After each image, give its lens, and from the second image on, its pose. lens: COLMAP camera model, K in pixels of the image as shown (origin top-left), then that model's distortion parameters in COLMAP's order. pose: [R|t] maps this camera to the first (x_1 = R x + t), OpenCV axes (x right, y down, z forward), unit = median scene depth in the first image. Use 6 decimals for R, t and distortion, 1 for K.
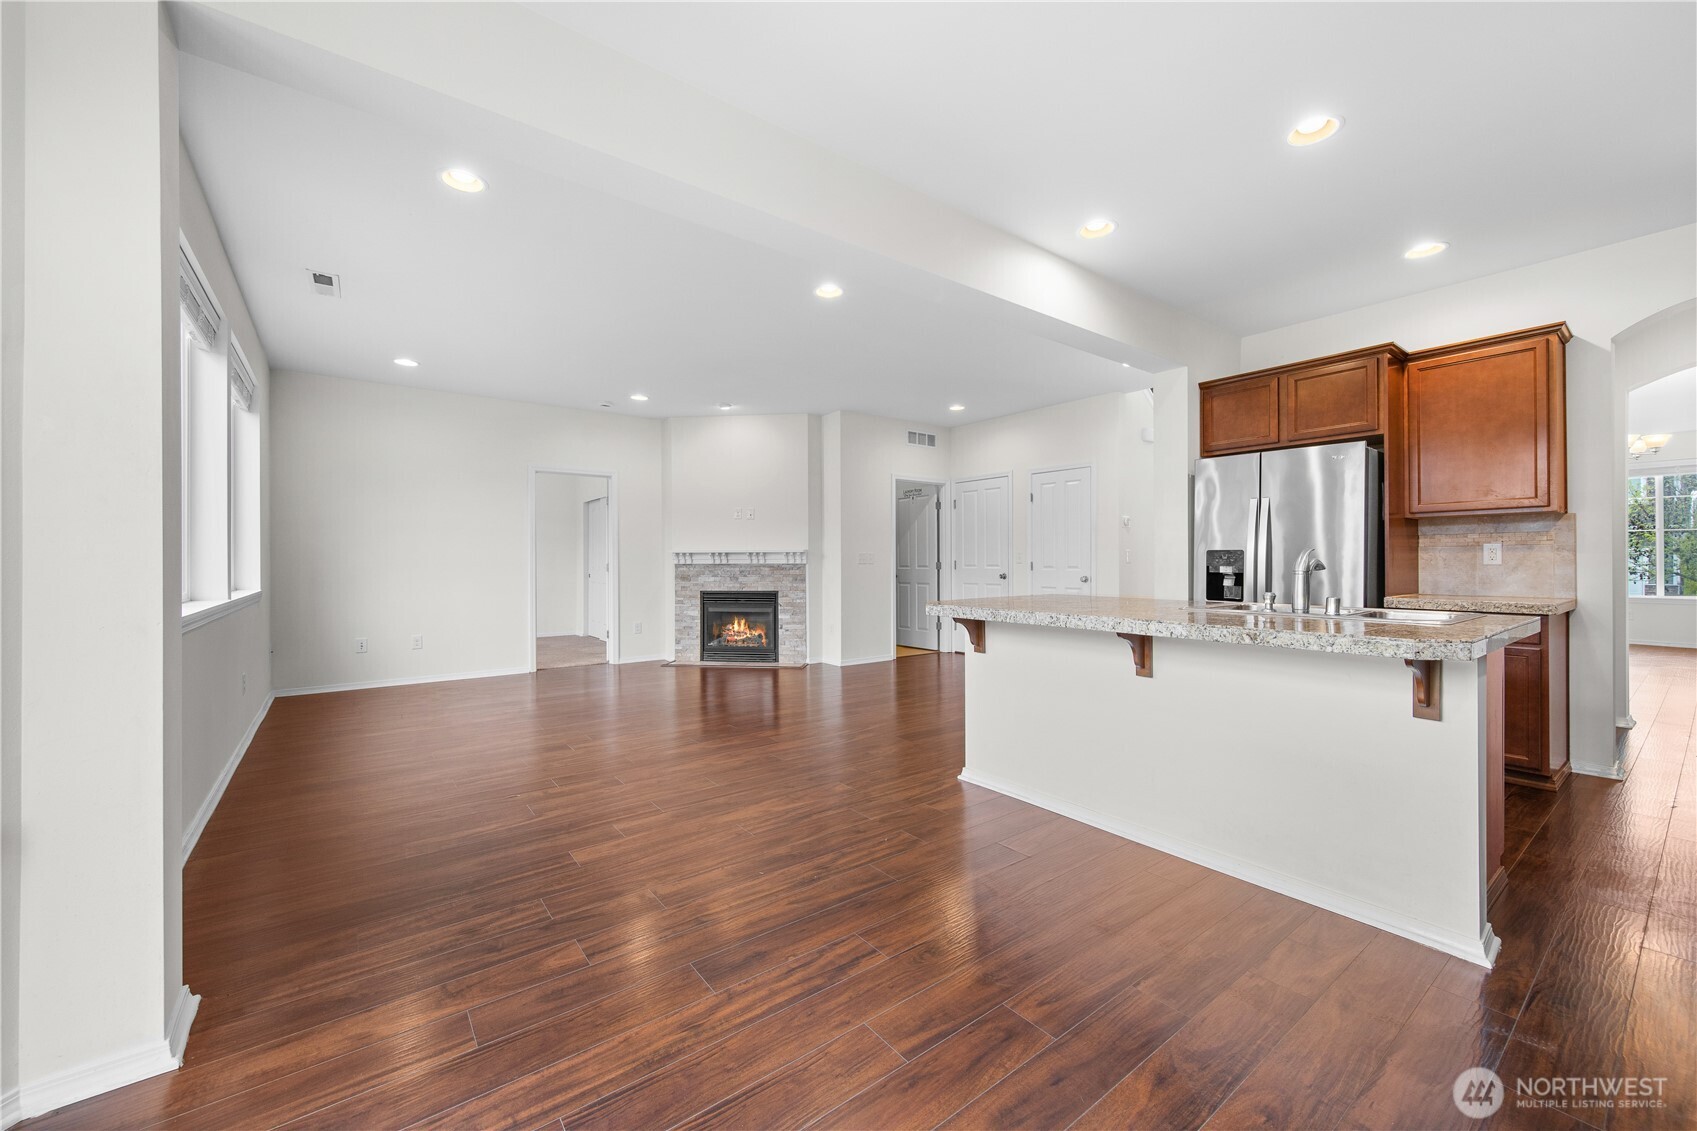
lens RADIAL K [[667.4, 0, 853.0], [0, 667.4, 560.5], [0, 0, 1]] dist [0.002002, 0.000117]
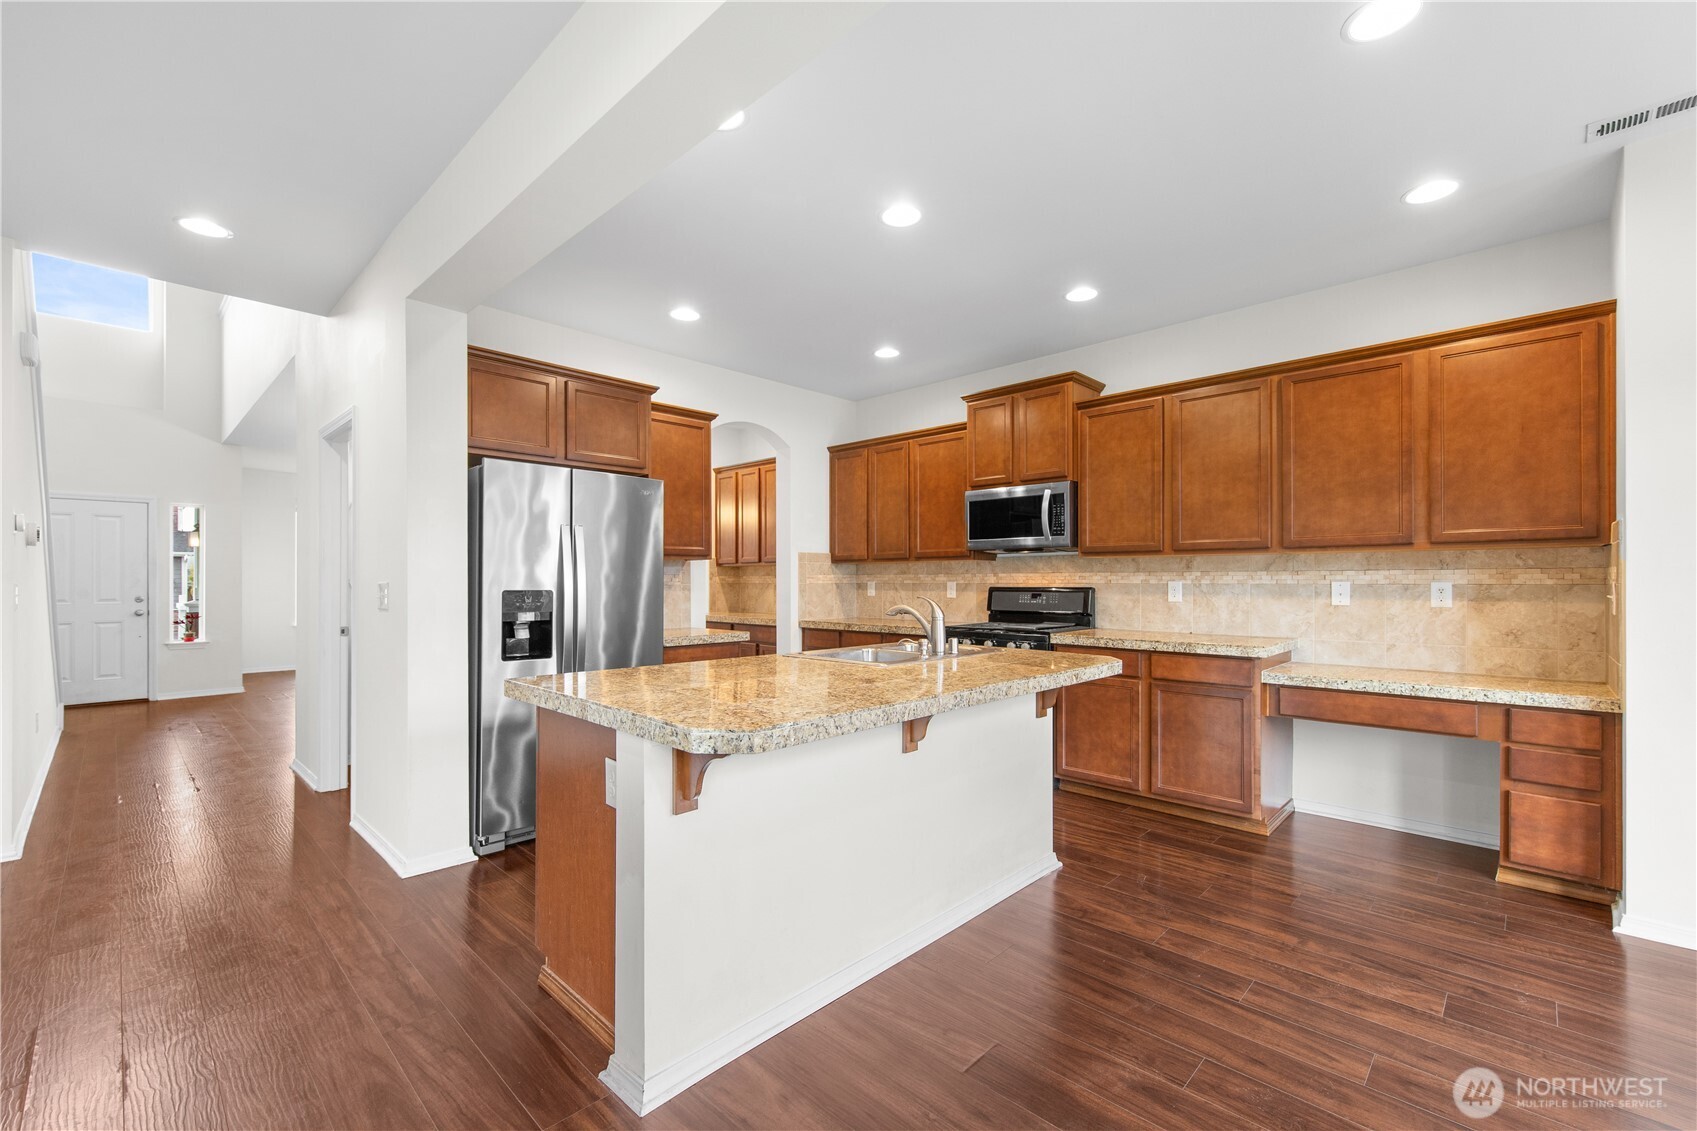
lens RADIAL K [[711.1, 0, 852.0], [0, 711.1, 577.5], [0, 0, 1]] dist [0.000203, -0.000007]
pose [[-0.159485, 0.007391, 0.987173, -0.324938], [0.000692, 0.999973, -0.007375, -0.027909], [-0.987200, -0.000493, -0.159485, 0.916883]]
